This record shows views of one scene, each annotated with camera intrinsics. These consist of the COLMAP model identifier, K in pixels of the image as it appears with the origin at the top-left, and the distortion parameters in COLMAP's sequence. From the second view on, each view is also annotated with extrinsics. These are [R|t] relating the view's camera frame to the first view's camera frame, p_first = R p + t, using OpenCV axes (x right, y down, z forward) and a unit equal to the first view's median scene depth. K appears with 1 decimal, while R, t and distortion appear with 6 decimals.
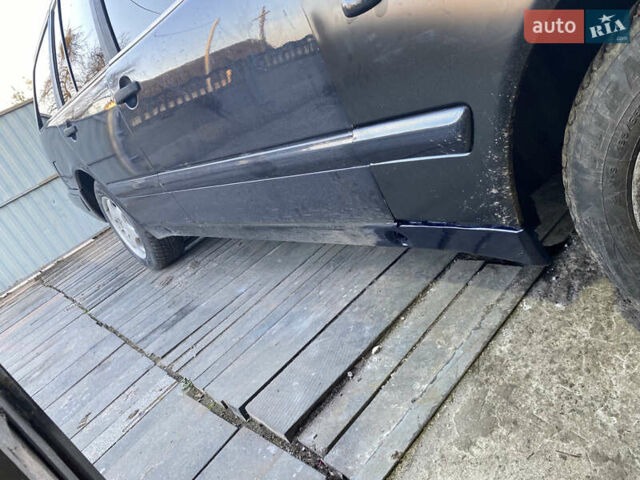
lens RADIAL K [[503.8, 0, 320.0], [0, 503.8, 240.0], [0, 0, 1]] dist [0.041336, -0.140708]
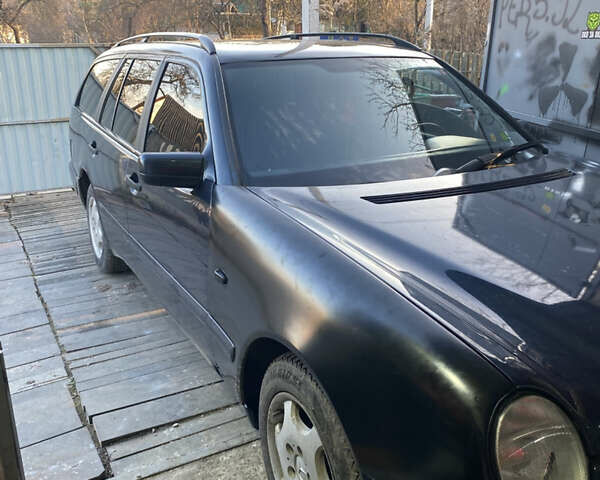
lens RADIAL K [[623.9, 0, 300.0], [0, 623.9, 240.0], [0, 0, 1]] dist [-0.019684, -0.043255]
pose [[0.881389, 0.469848, -0.048960, 0.198434], [-0.471487, 0.881375, -0.029642, -0.314748], [0.029225, 0.049210, 0.998361, -0.741317]]
